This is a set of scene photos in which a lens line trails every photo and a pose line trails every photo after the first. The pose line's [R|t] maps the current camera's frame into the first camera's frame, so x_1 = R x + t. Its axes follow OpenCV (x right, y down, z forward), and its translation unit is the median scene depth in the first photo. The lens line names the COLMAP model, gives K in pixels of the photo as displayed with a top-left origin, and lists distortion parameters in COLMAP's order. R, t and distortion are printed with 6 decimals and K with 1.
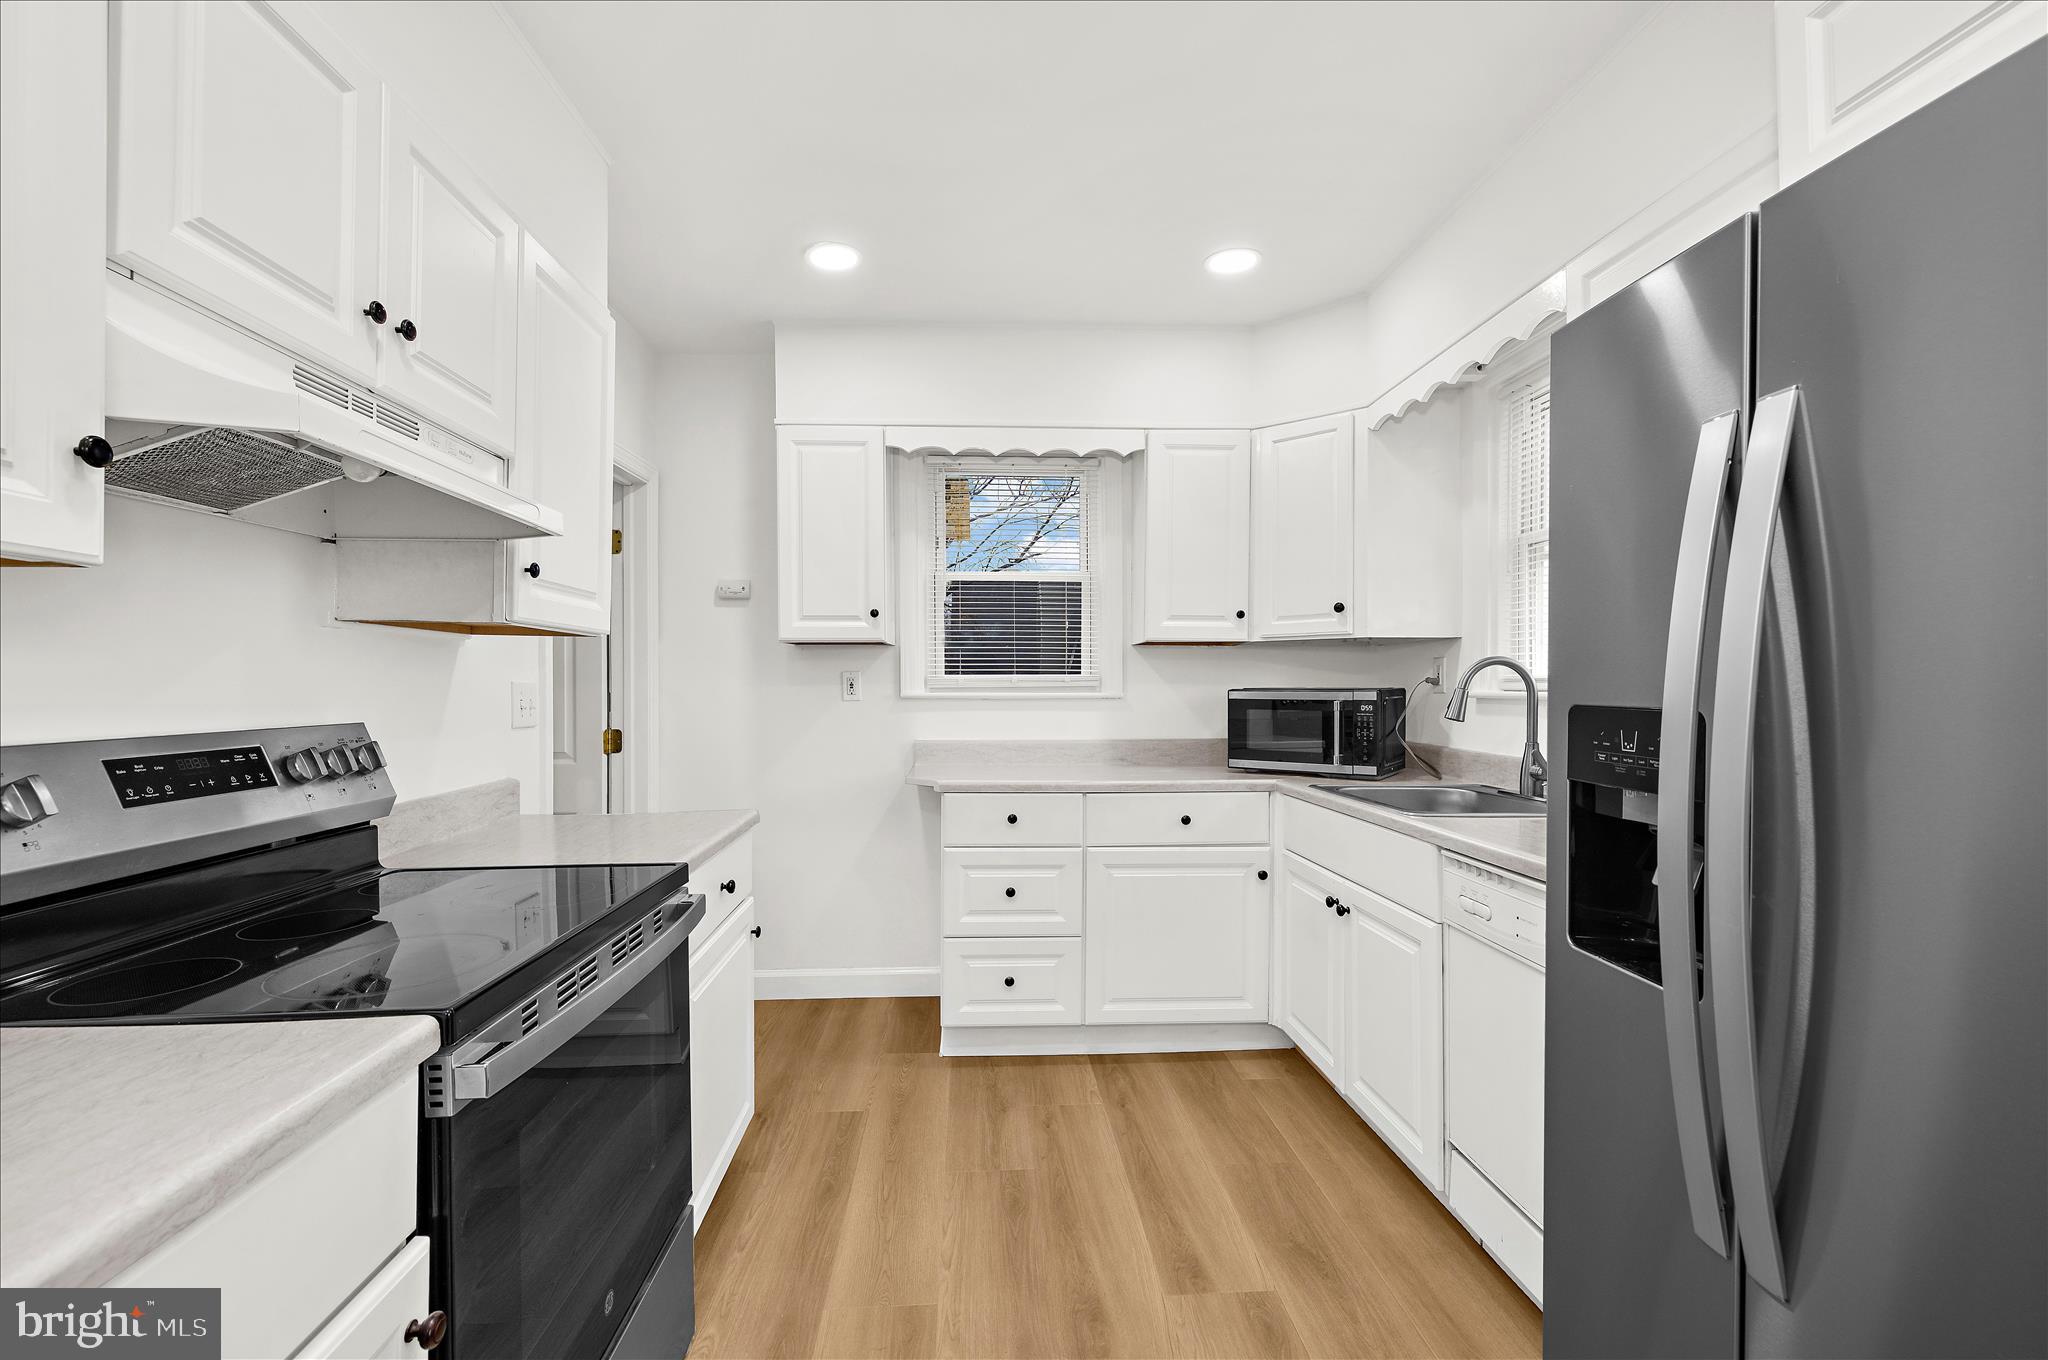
lens RADIAL K [[872.6, 0, 1007.8], [0, 872.6, 687.4], [0, 0, 1]] dist [-0.000964, 0.000102]
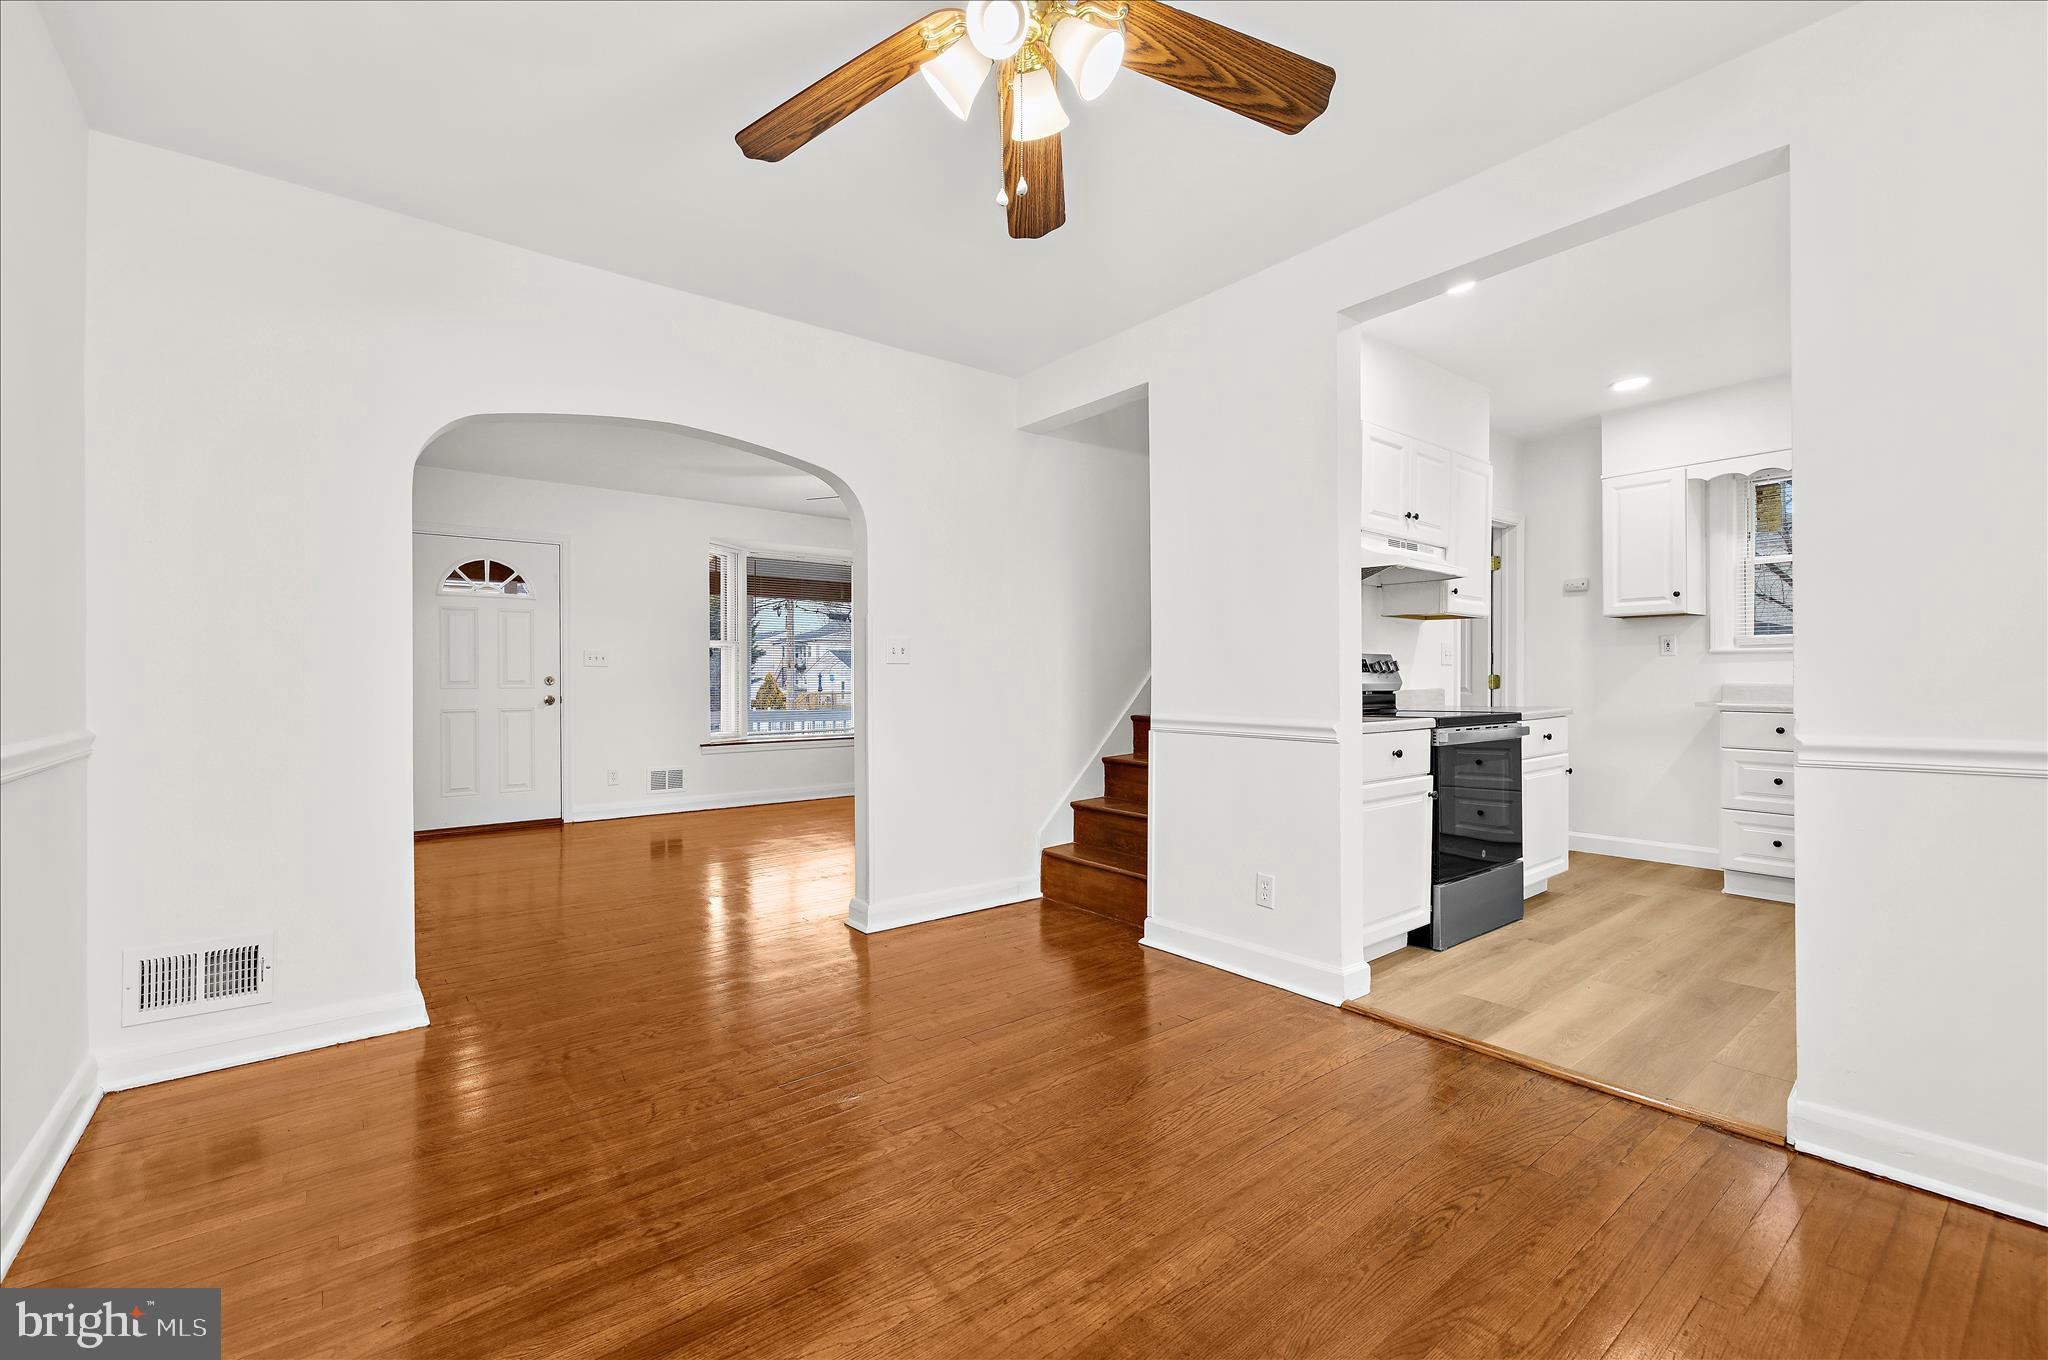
lens RADIAL K [[868.5, 0, 1015.2], [0, 868.5, 680.9], [0, 0, 1]] dist [-0.001024, 0.000043]
pose [[0.586895, 0.003694, -0.809654, 0.501581], [-0.002989, 0.999993, 0.002396, 0.081919], [0.809657, 0.001013, 0.586902, -1.018221]]
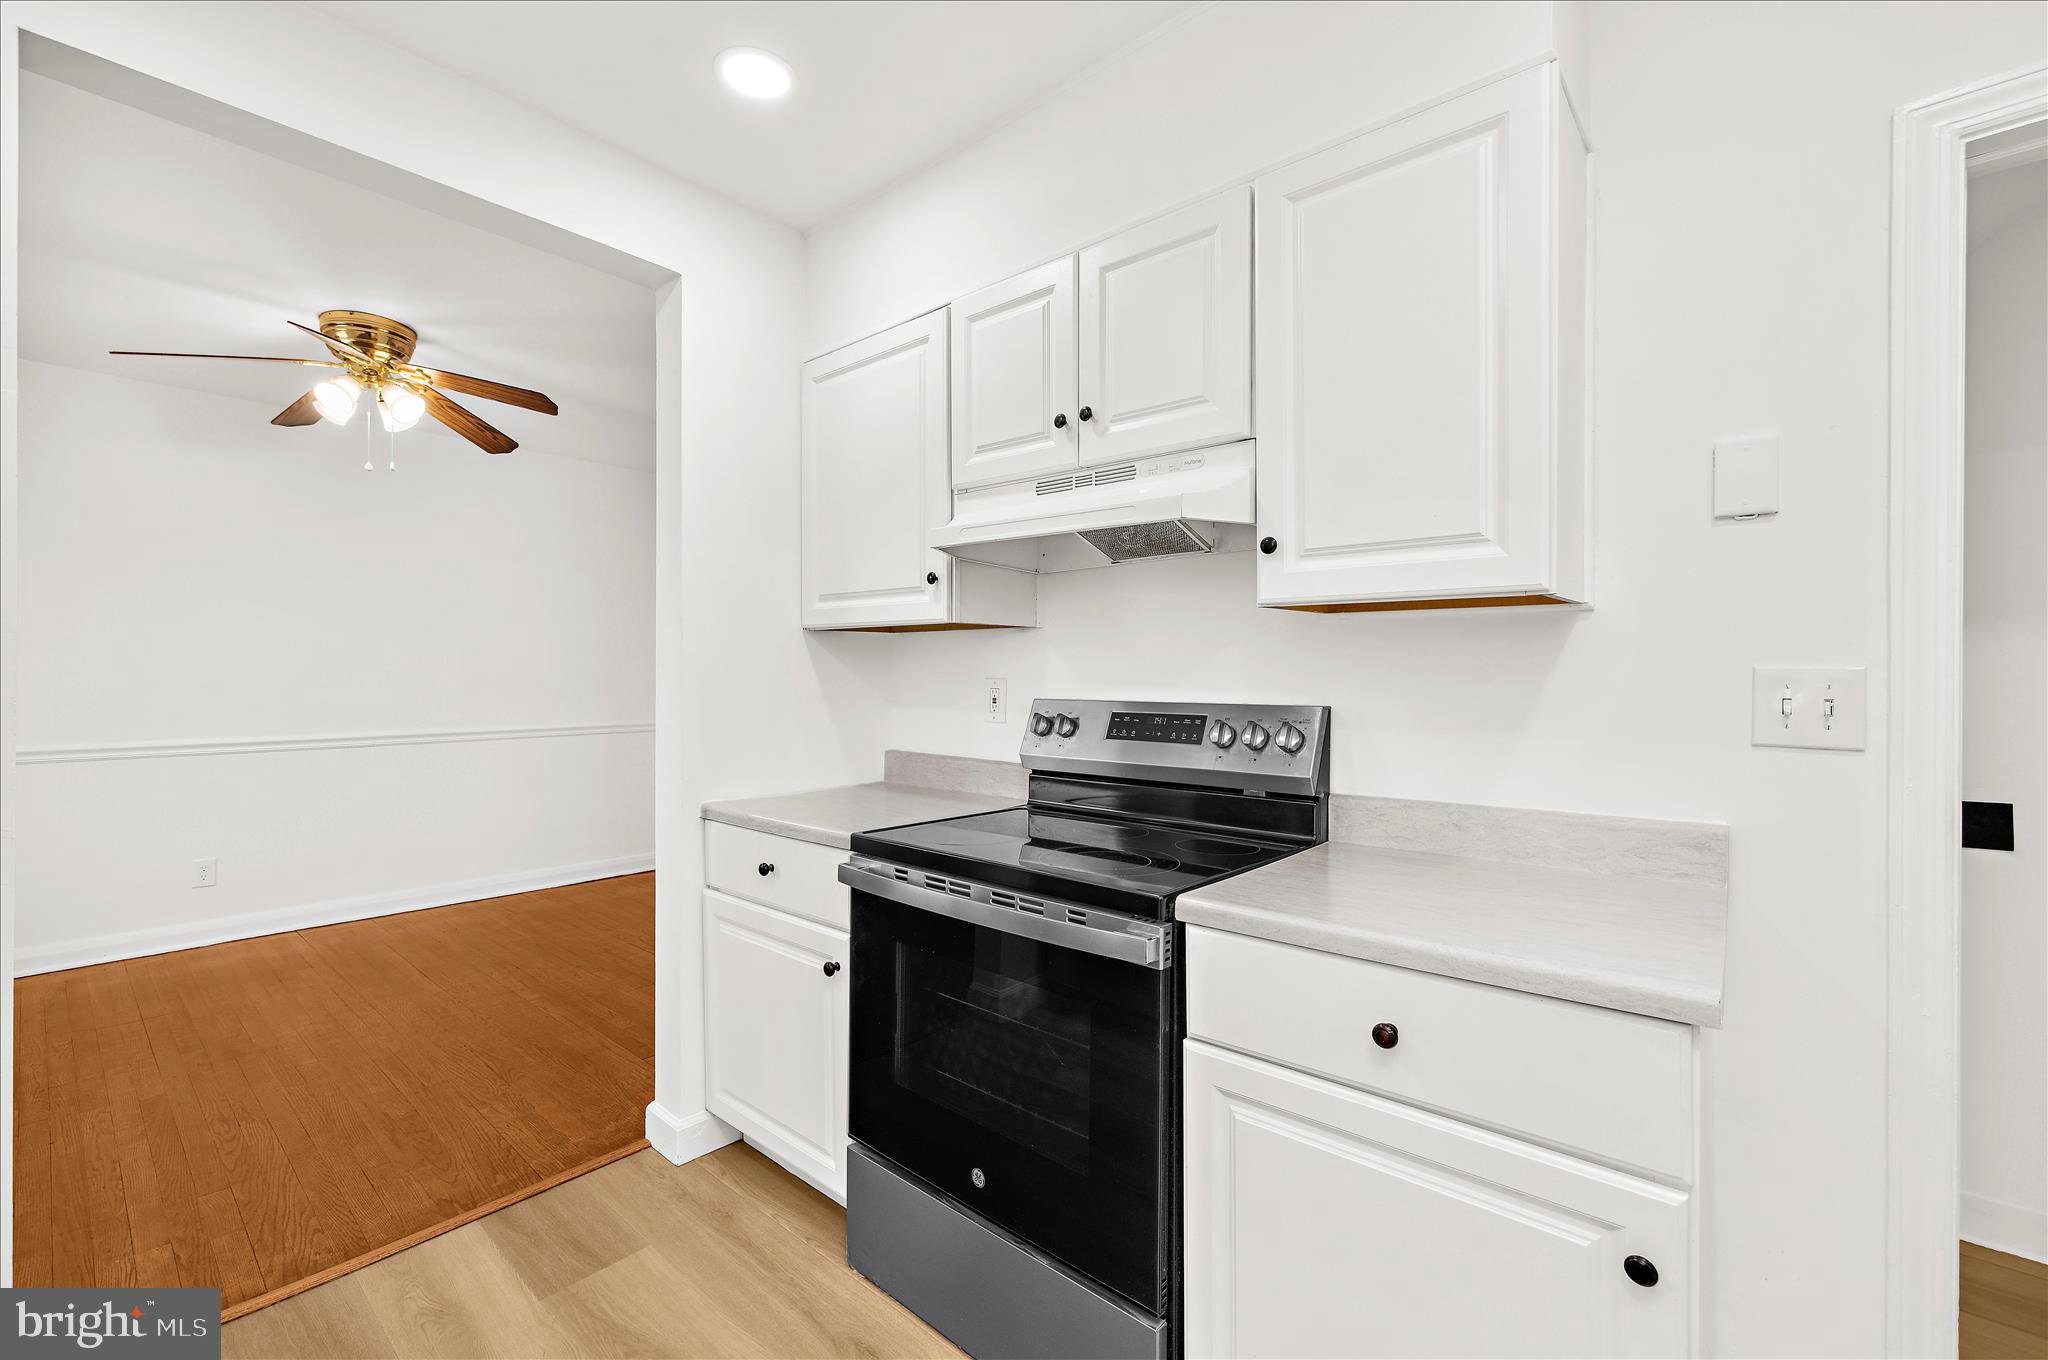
lens RADIAL K [[867.6, 0, 1002.3], [0, 867.6, 672.8], [0, 0, 1]] dist [0.000042, 0.000180]
pose [[-0.702674, 0.003531, -0.711503, 0.208477], [-0.002370, 0.999971, 0.007304, -0.005781], [0.711508, 0.006818, -0.702645, 1.026815]]
